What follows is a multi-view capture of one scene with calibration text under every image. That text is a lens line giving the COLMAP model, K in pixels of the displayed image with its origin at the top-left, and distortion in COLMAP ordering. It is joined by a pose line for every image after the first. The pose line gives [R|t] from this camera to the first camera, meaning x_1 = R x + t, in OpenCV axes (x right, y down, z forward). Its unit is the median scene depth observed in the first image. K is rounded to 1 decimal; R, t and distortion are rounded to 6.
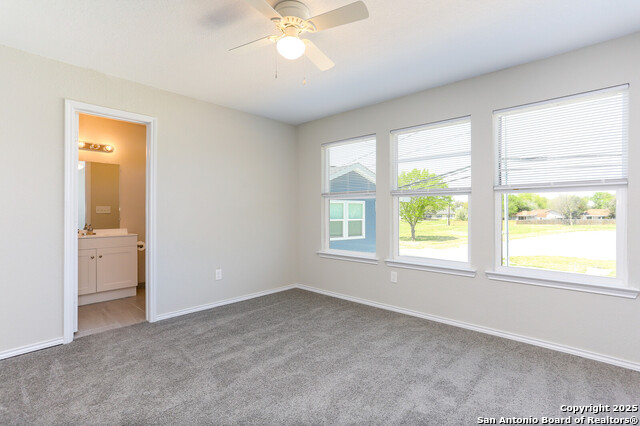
lens RADIAL K [[310.1, 0, 320.0], [0, 310.1, 213.0], [0, 0, 1]] dist [-0.064916, 0.037714]
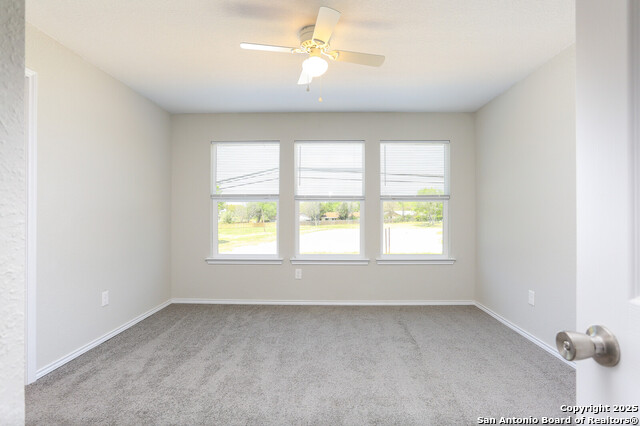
lens RADIAL K [[341.0, 0, 320.0], [0, 341.0, 213.0], [0, 0, 1]] dist [-0.034995, 0.001125]
pose [[0.740763, 0.002986, 0.671760, -0.570227], [0.002428, 0.999972, -0.007122, -0.000028], [-0.671762, 0.006906, 0.740735, 0.049041]]
